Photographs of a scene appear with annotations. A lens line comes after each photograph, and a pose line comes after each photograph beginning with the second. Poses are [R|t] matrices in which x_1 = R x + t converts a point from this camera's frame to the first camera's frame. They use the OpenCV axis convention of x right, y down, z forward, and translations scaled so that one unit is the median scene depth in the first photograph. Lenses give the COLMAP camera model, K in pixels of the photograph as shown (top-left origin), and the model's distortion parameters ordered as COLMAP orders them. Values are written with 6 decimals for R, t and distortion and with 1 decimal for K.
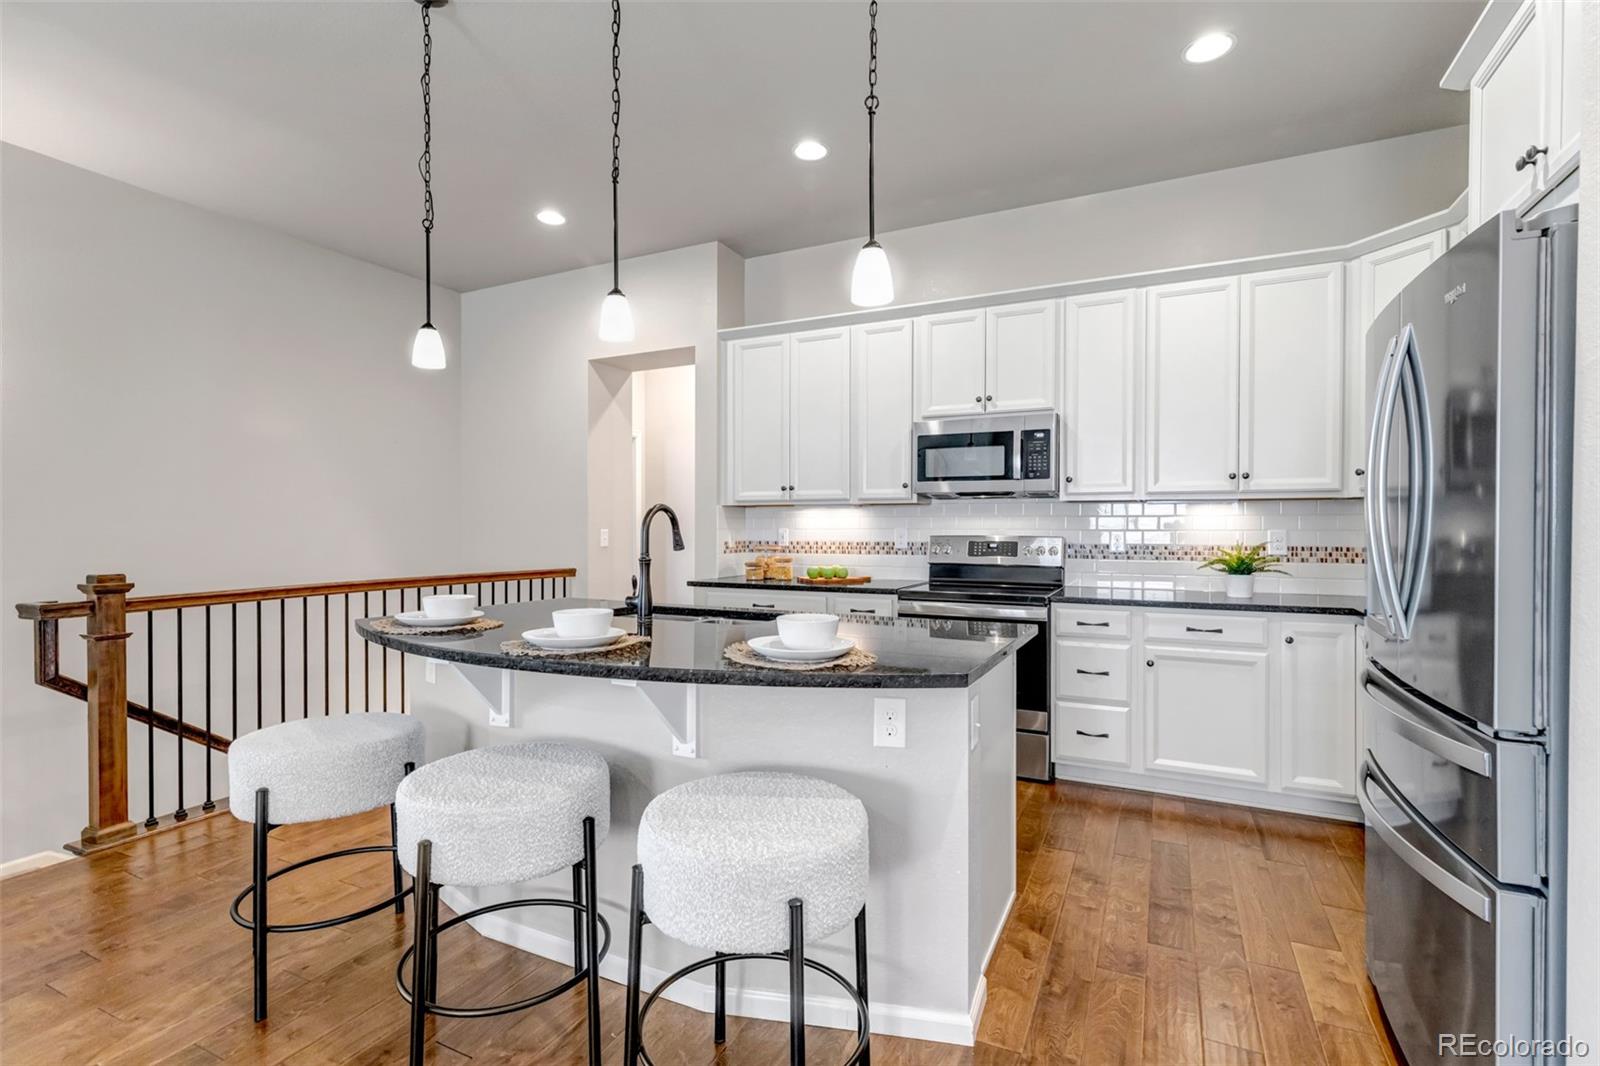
lens RADIAL K [[733.0, 0, 811.2], [0, 733.0, 524.7], [0, 0, 1]] dist [0.004473, -0.000469]
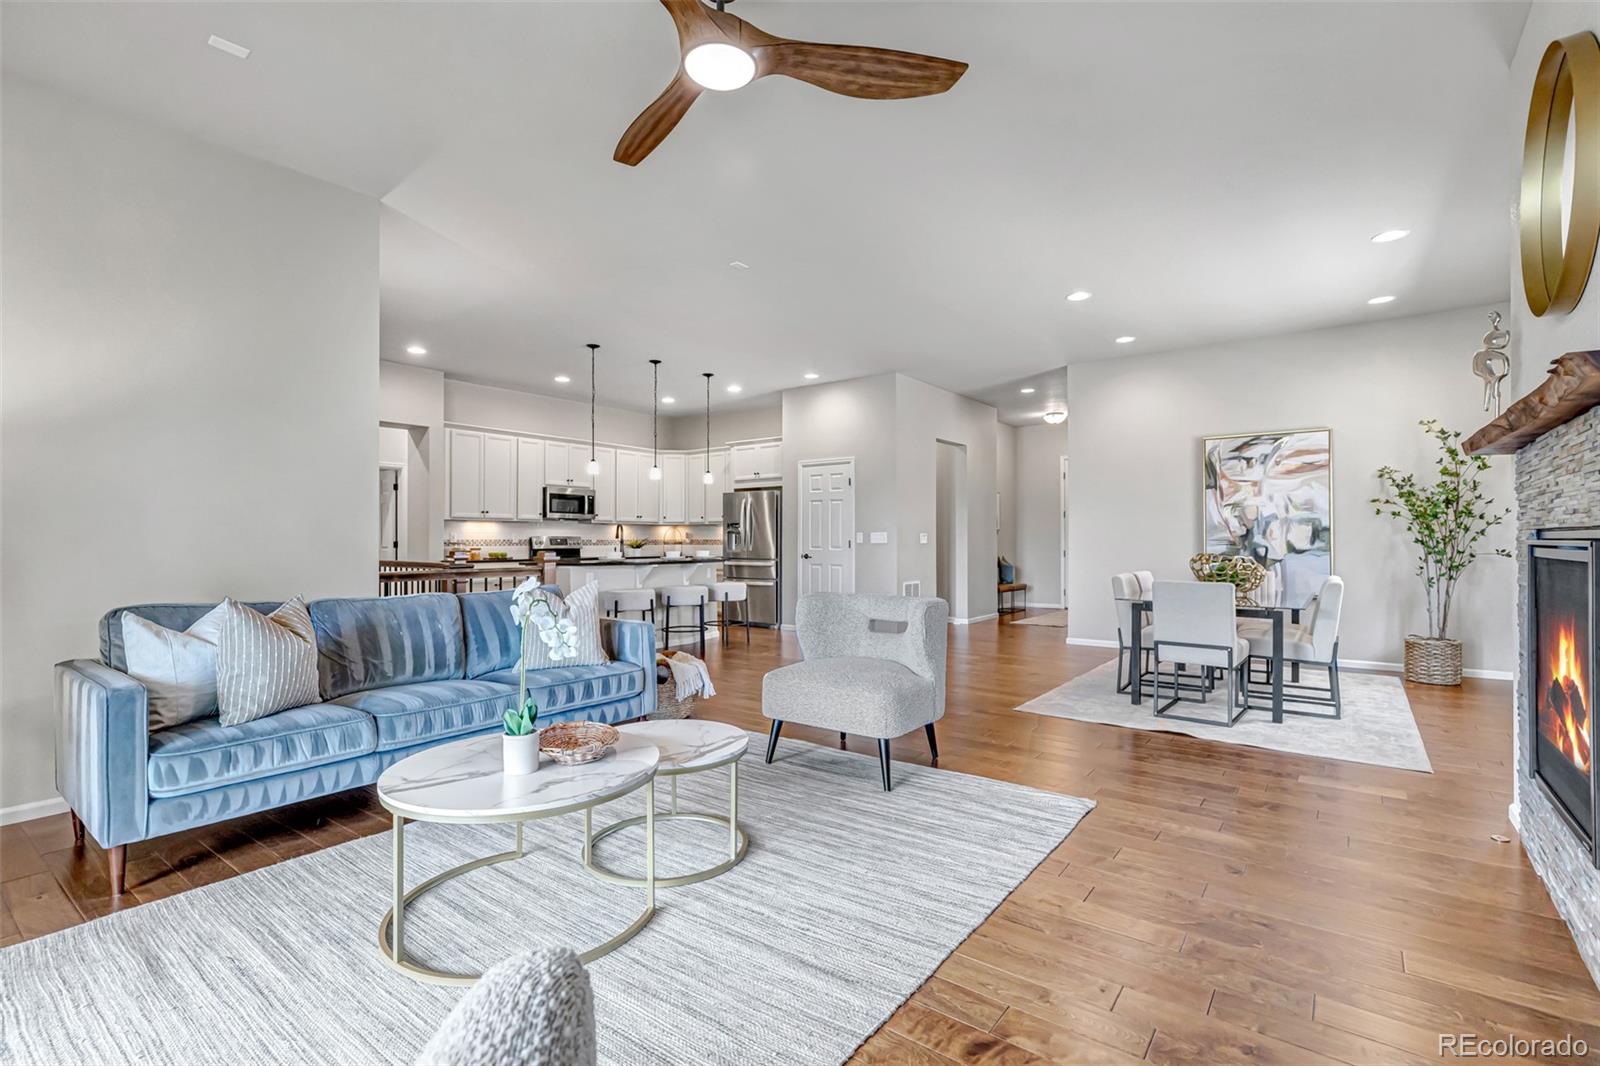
lens RADIAL K [[733.0, 0, 793.2], [0, 733.0, 532.6], [0, 0, 1]] dist [0.004473, -0.000469]
pose [[0.198483, 0.005894, 0.980087, -1.978323], [-0.012148, 0.999920, -0.003553, 0.002127], [-0.980029, -0.011201, 0.198539, -0.215430]]
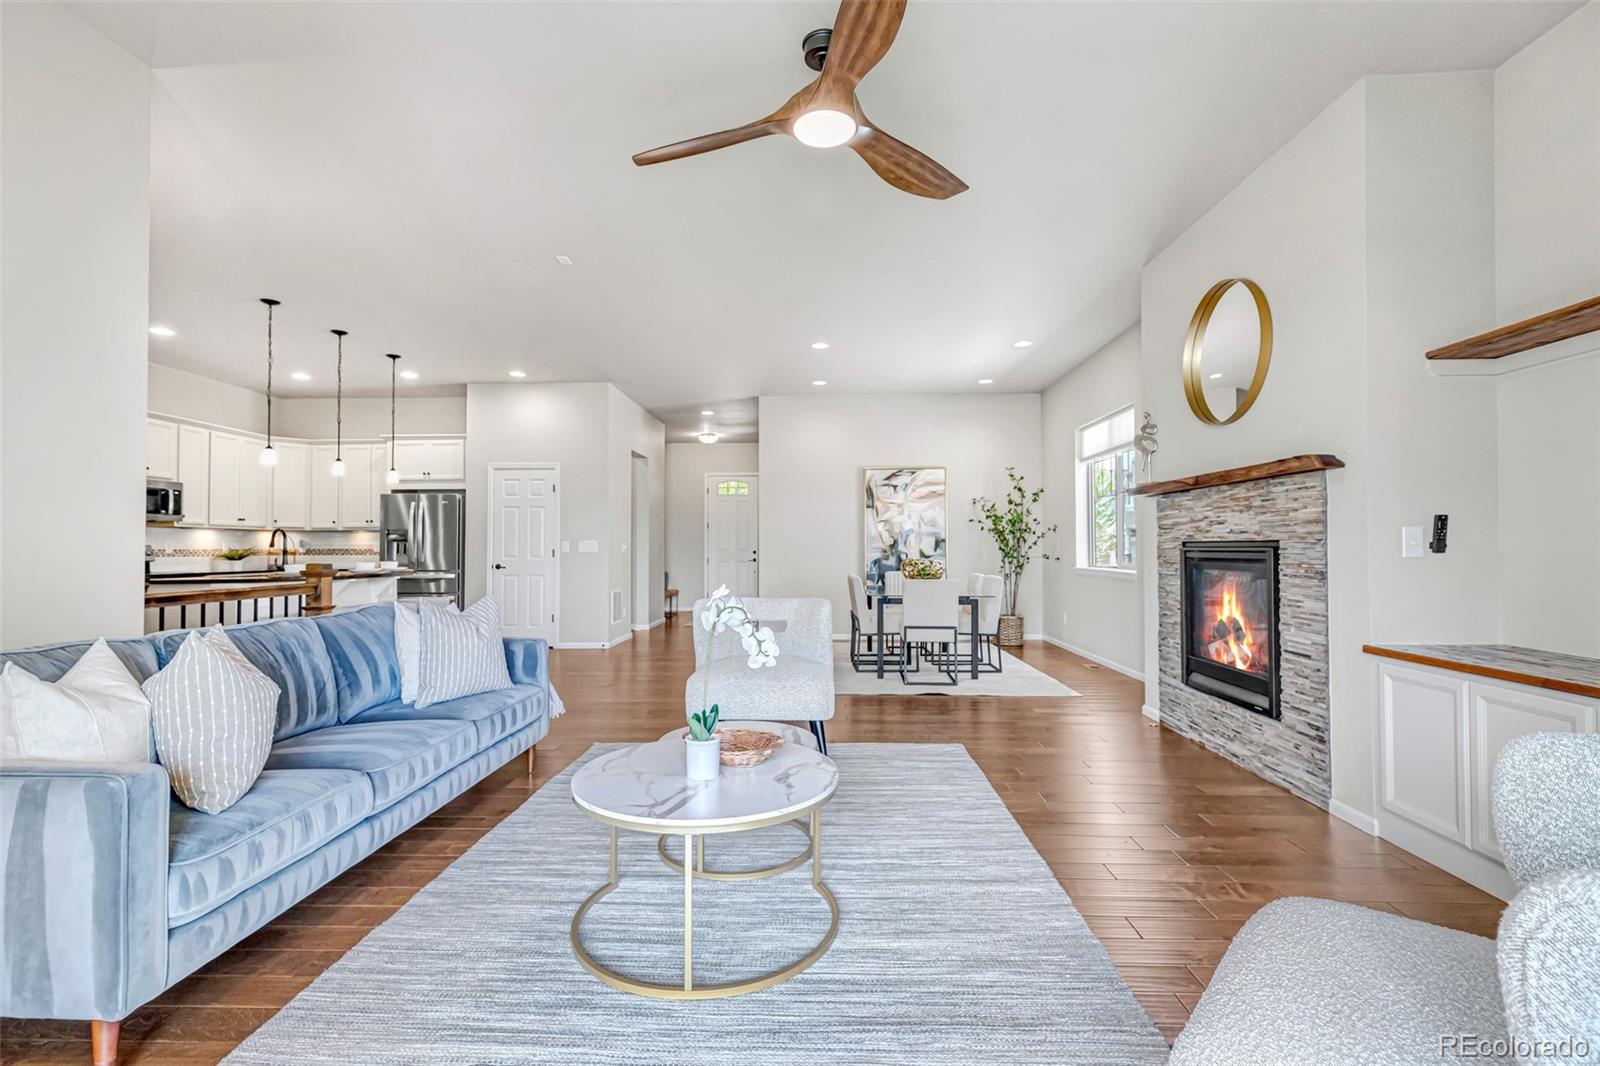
lens RADIAL K [[733.0, 0, 797.0], [0, 733.0, 531.4], [0, 0, 1]] dist [0.004473, -0.000469]
pose [[-0.404149, 0.018889, 0.914498, -2.007860], [-0.011835, 0.999595, -0.025876, 0.010007], [-0.914616, -0.021281, -0.403762, 0.260531]]
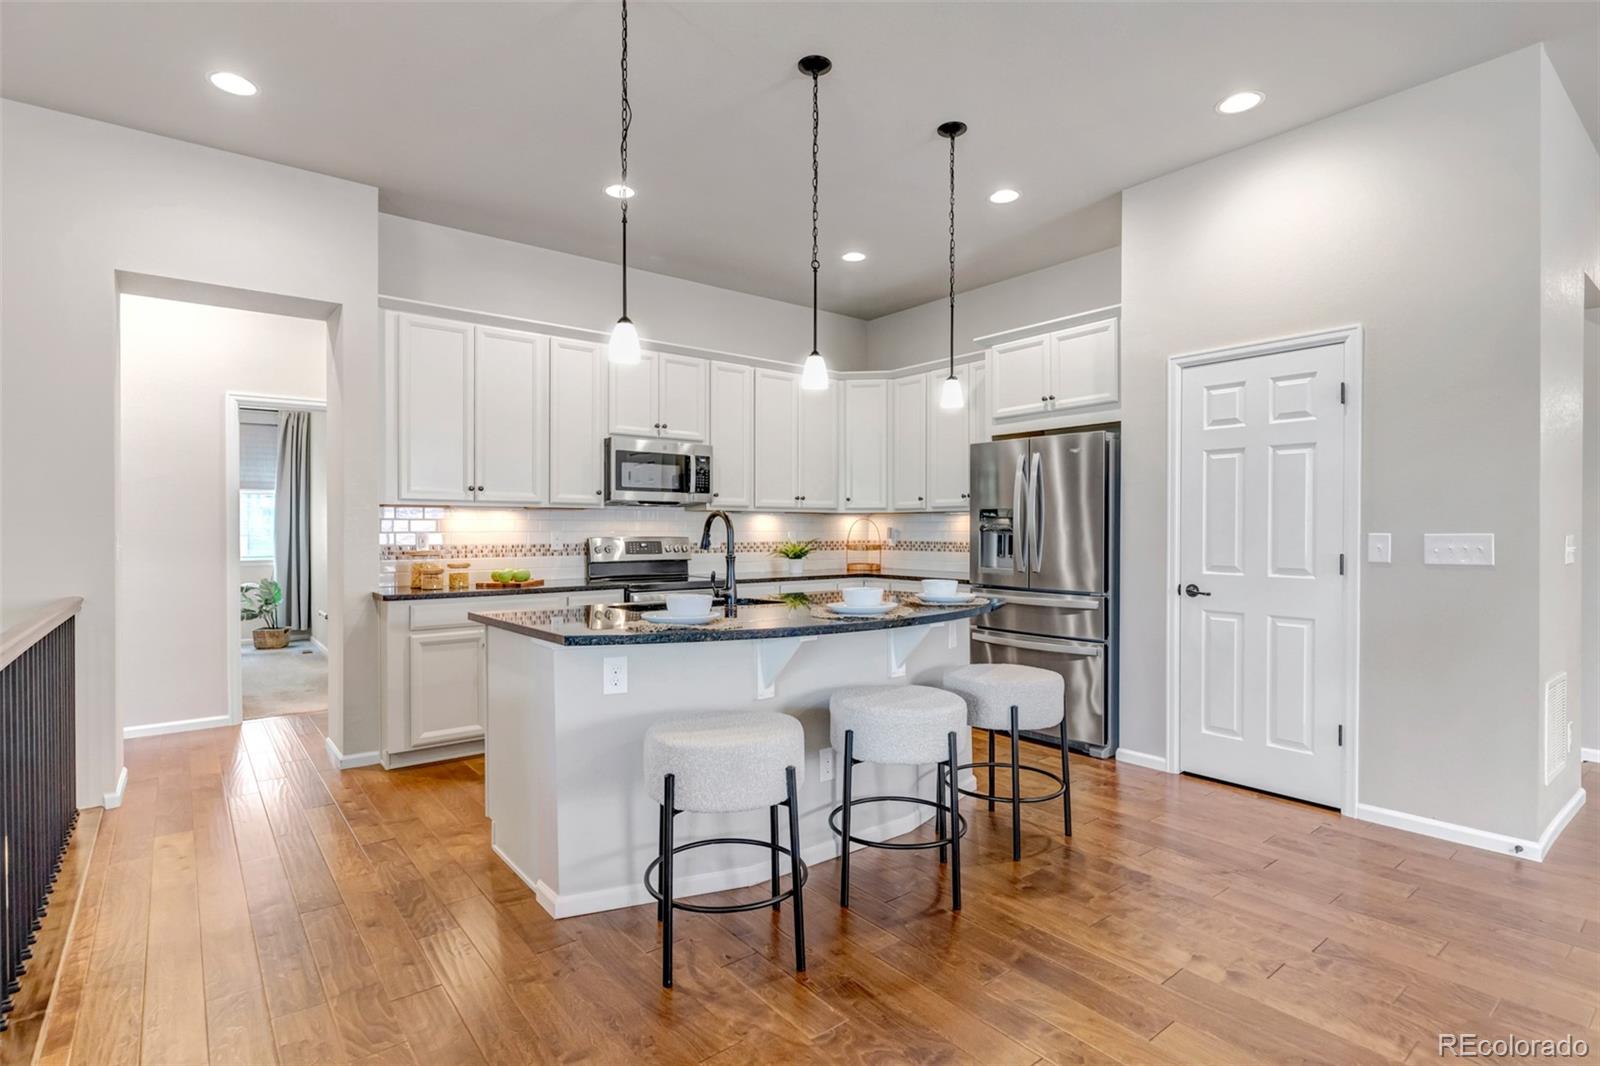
lens RADIAL K [[787.9, 0, 793.6], [0, 787.9, 533.2], [0, 0, 1]] dist [-0.012200, 0.001073]
pose [[0.438107, -0.008176, 0.898886, -0.840631], [-0.010820, 0.999838, 0.014368, -0.012857], [-0.898858, -0.016021, 0.437947, 0.213117]]
